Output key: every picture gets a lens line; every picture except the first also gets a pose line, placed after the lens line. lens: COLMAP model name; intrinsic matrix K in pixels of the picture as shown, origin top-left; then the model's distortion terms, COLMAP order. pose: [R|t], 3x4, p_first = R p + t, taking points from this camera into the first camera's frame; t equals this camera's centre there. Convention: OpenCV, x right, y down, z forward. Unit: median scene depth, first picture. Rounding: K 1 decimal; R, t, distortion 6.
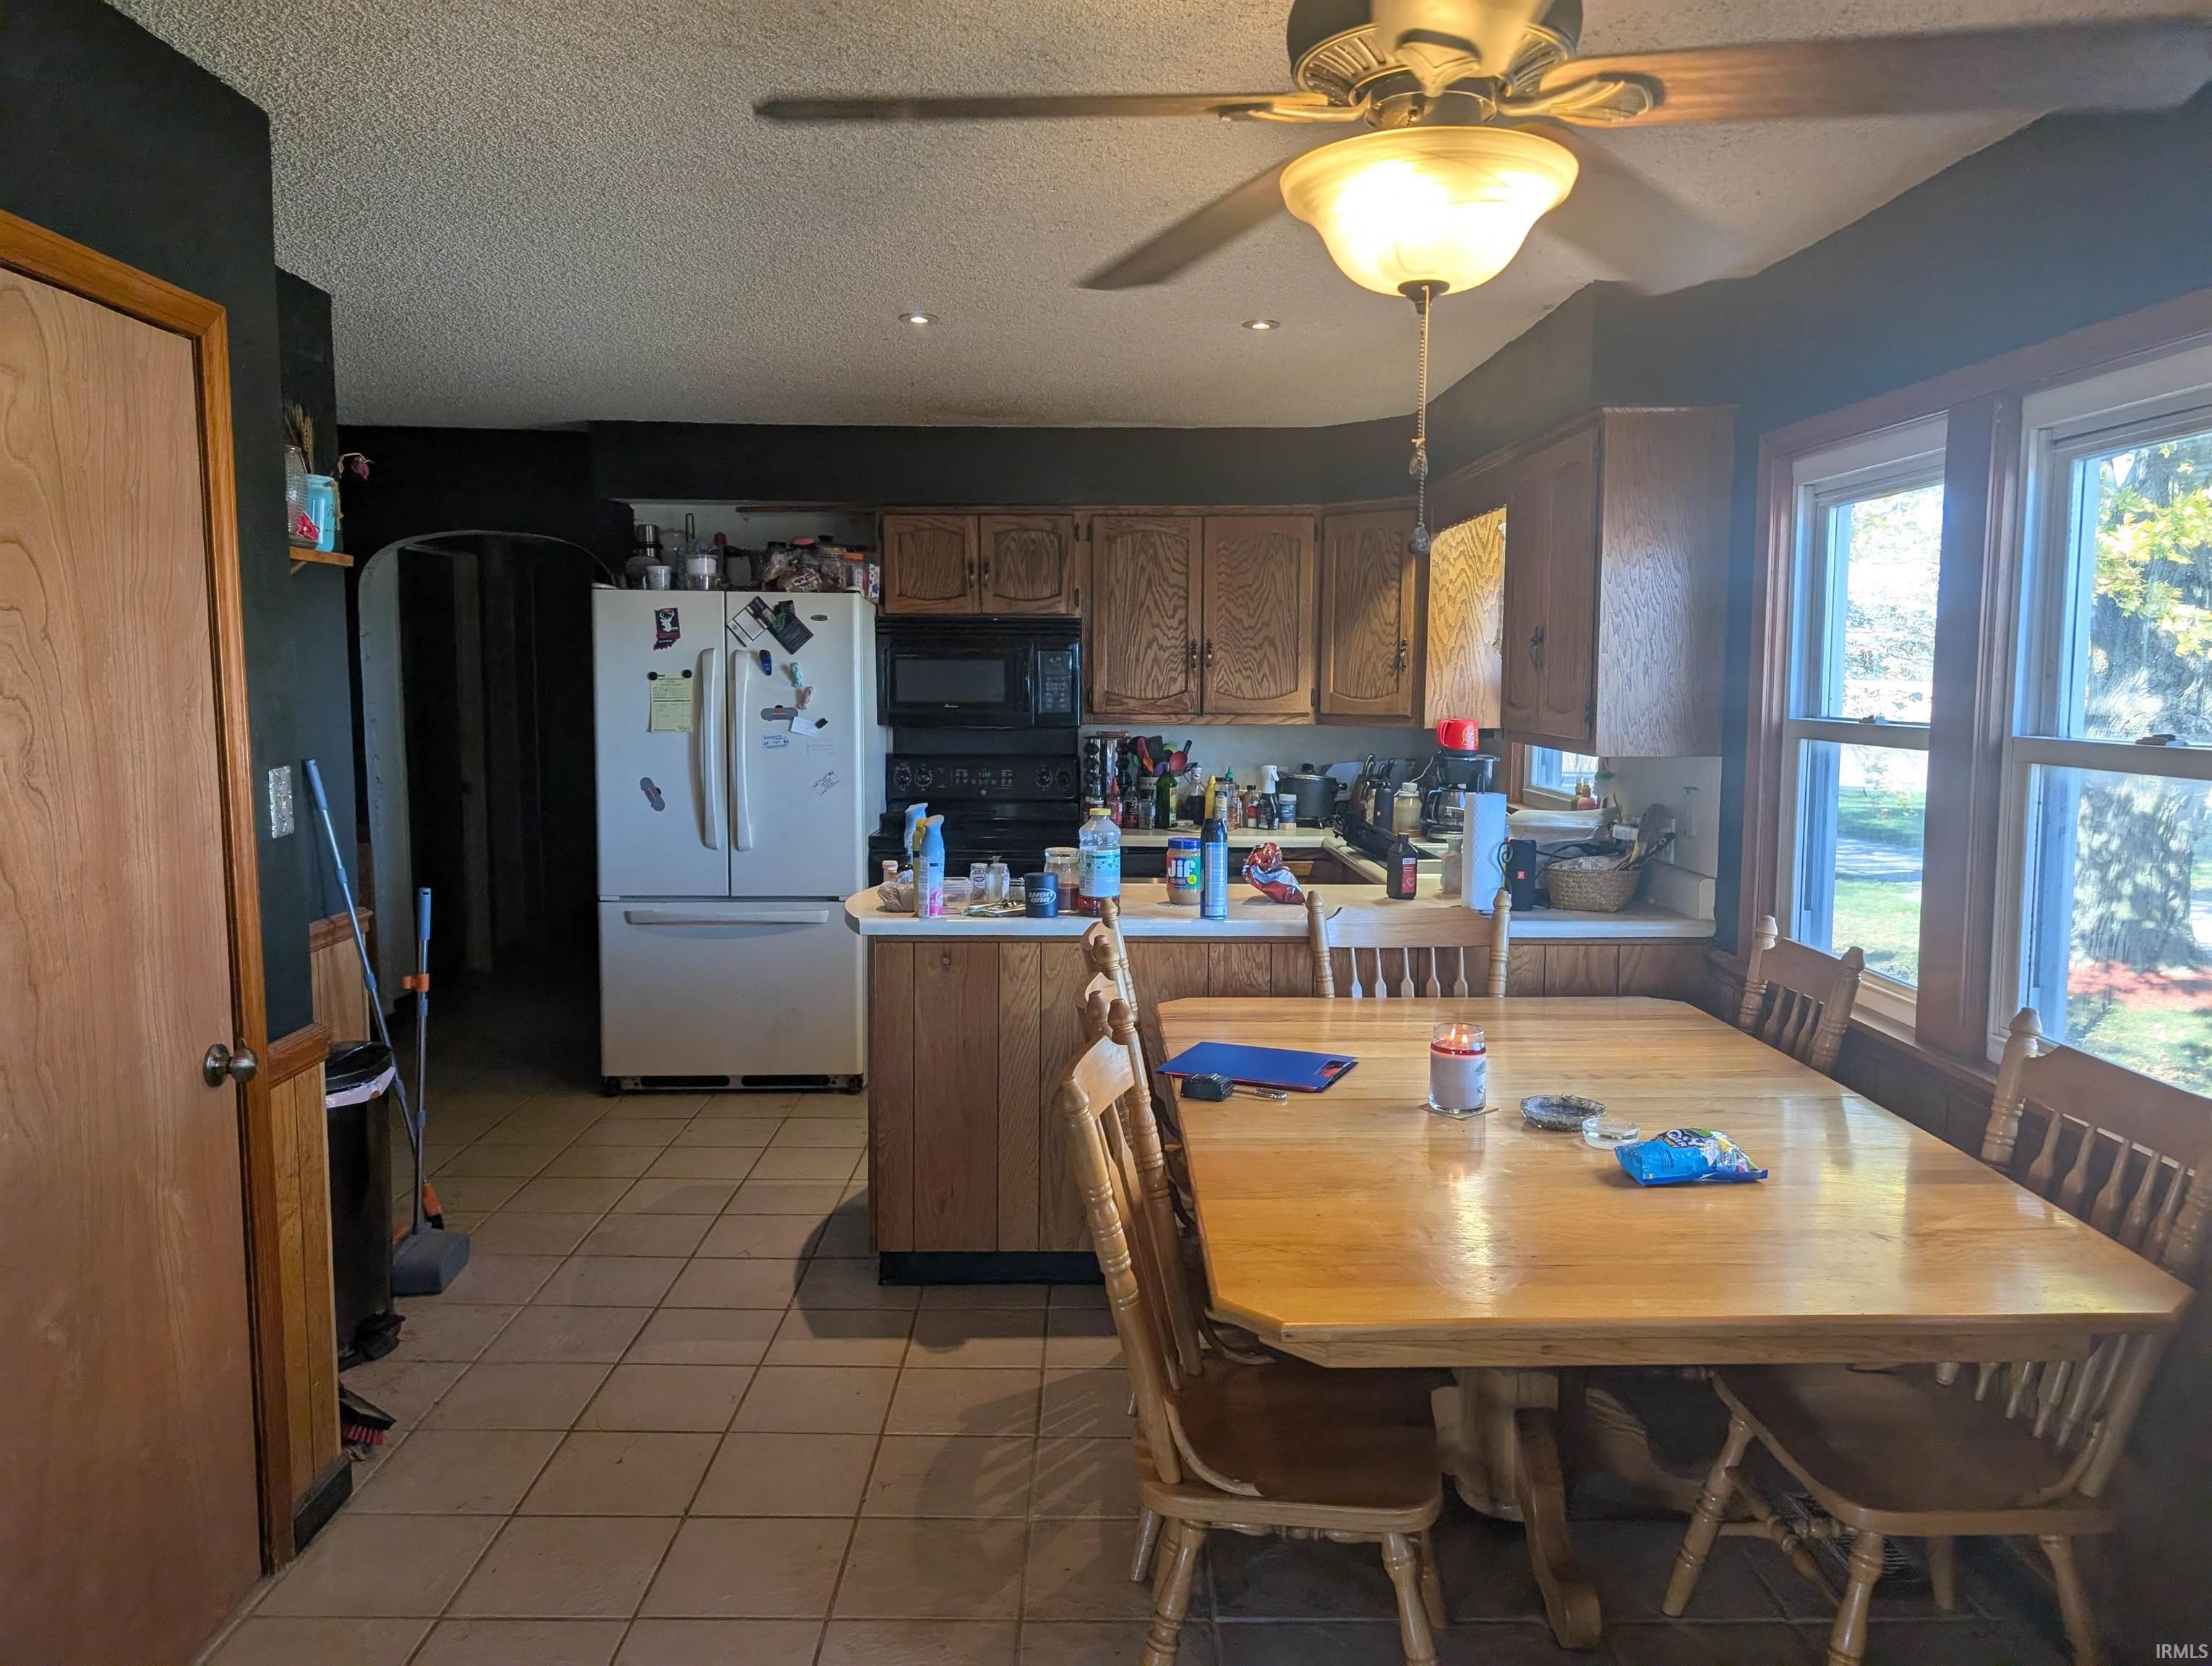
lens RADIAL K [[1578.4, 0, 1104.9], [0, 1578.4, 833.9], [0, 0, 1]] dist [0.013483, -0.007338]
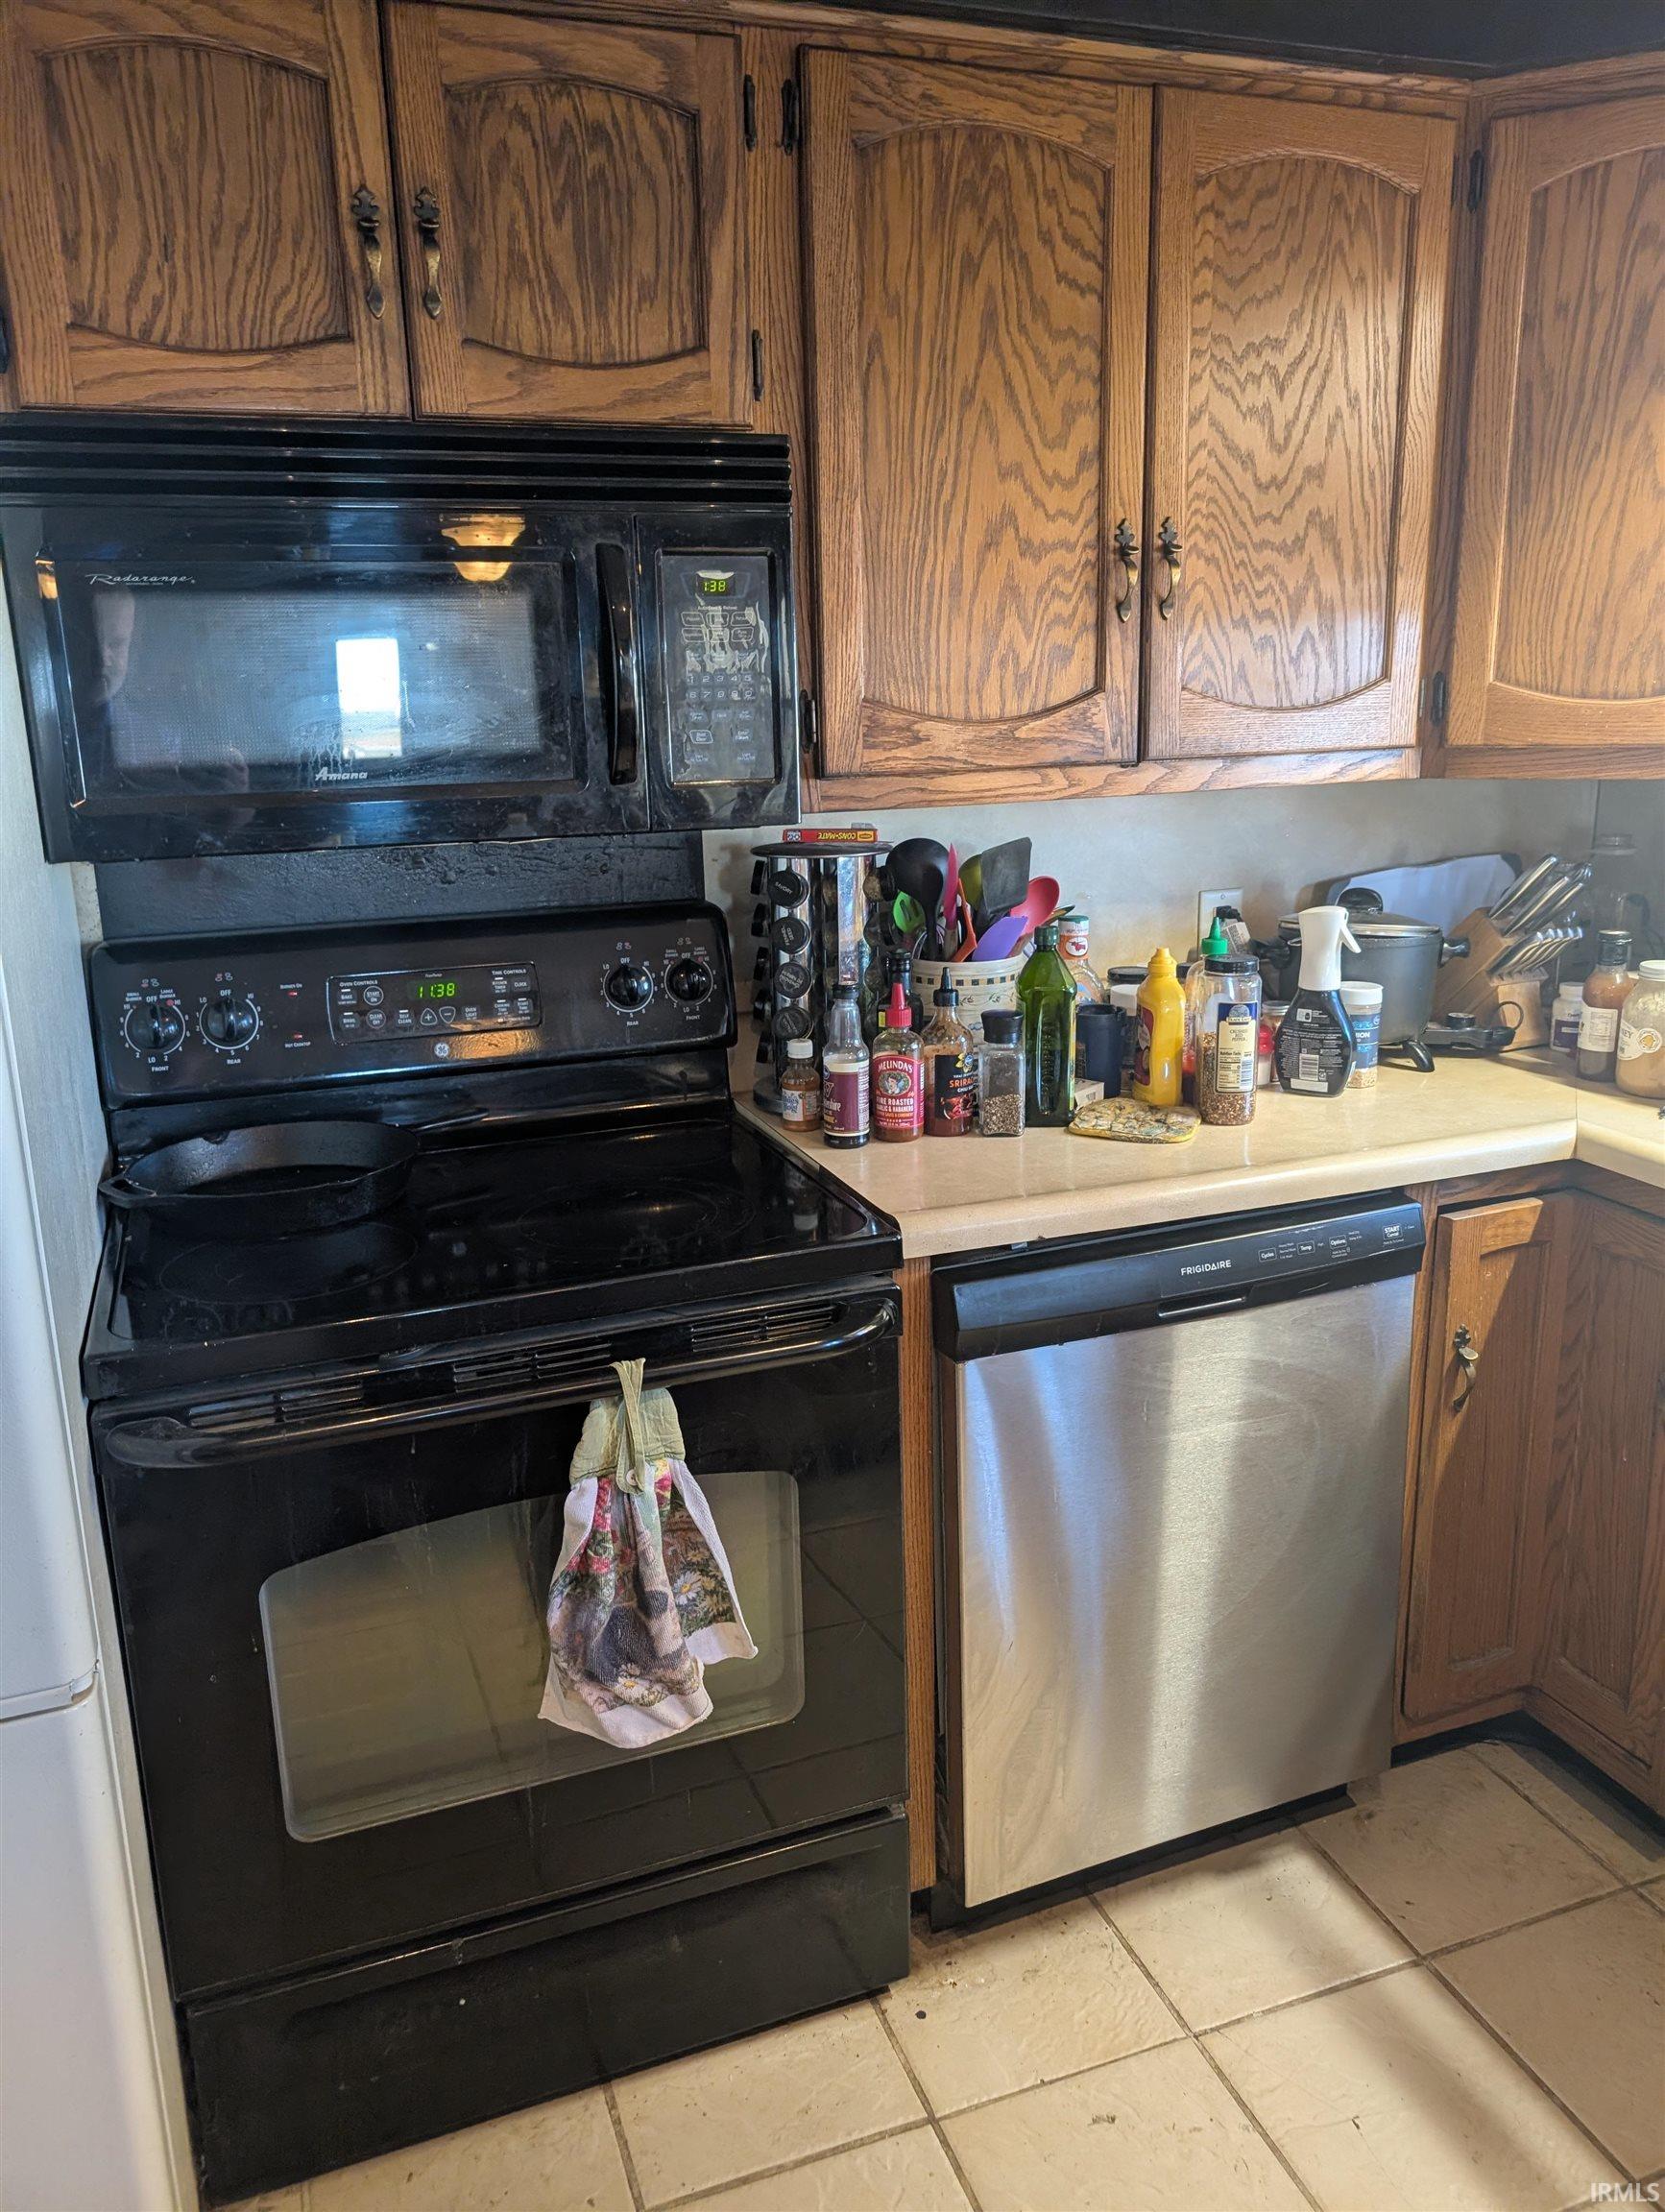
lens RADIAL K [[1602.3, 0, 825.2], [0, 1602.3, 1093.0], [0, 0, 1]] dist [0.022810, -0.040082]
pose [[0.937505, -0.110682, 0.329900, -0.116181], [0.063975, 0.986728, 0.149247, -0.062579], [-0.342041, -0.118814, 0.932143, 0.710322]]
